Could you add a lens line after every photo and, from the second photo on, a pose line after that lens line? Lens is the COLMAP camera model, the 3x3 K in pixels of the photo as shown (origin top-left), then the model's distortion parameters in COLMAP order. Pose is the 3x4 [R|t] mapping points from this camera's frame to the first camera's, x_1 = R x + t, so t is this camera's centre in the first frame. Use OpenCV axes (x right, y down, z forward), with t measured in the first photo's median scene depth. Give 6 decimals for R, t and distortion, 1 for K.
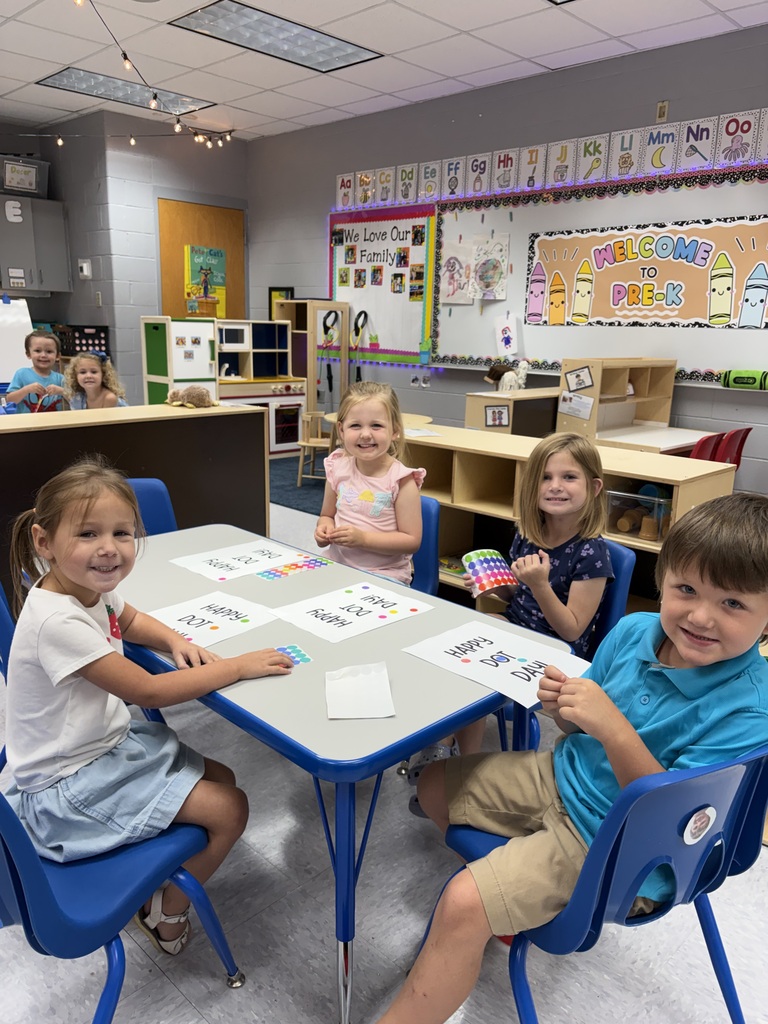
lens RADIAL K [[790.8, 0, 384.0], [0, 790.8, 512.0], [0, 0, 1]] dist [-0.087116, 0.102618]
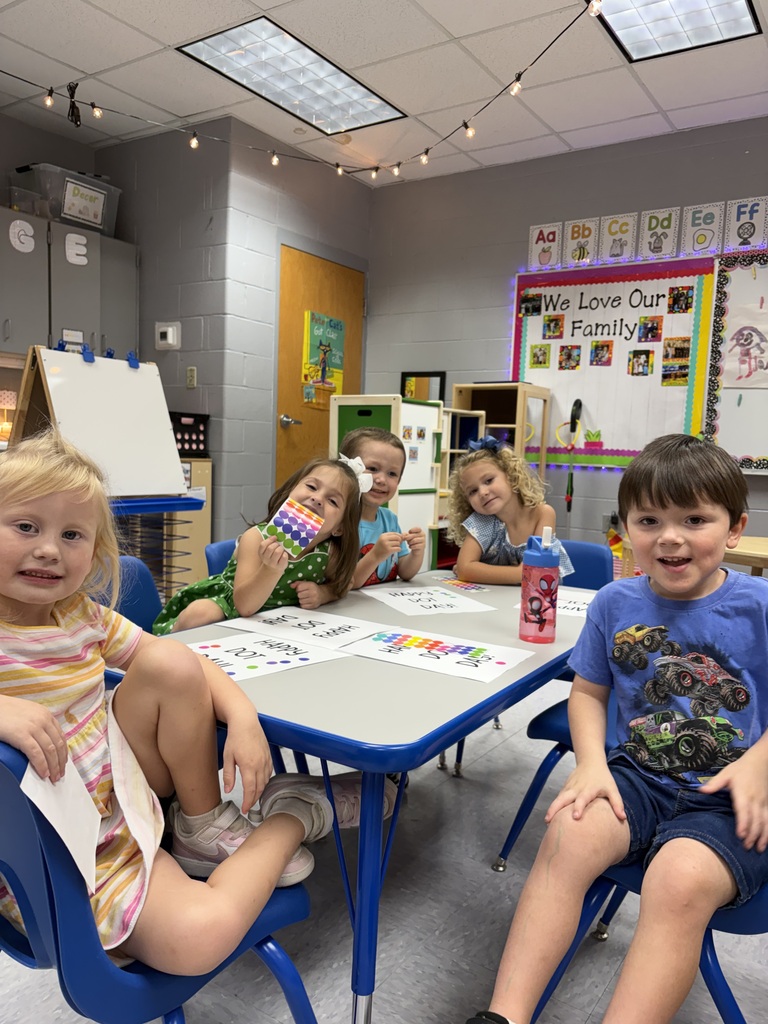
lens RADIAL K [[767.3, 0, 384.0], [0, 767.3, 512.0], [0, 0, 1]] dist [-0.009943, -0.010245]
pose [[0.983573, -0.010922, 0.180181, -0.348236], [0.035861, 0.990095, -0.135739, -0.057542], [-0.176913, 0.139971, 0.974223, 0.339460]]
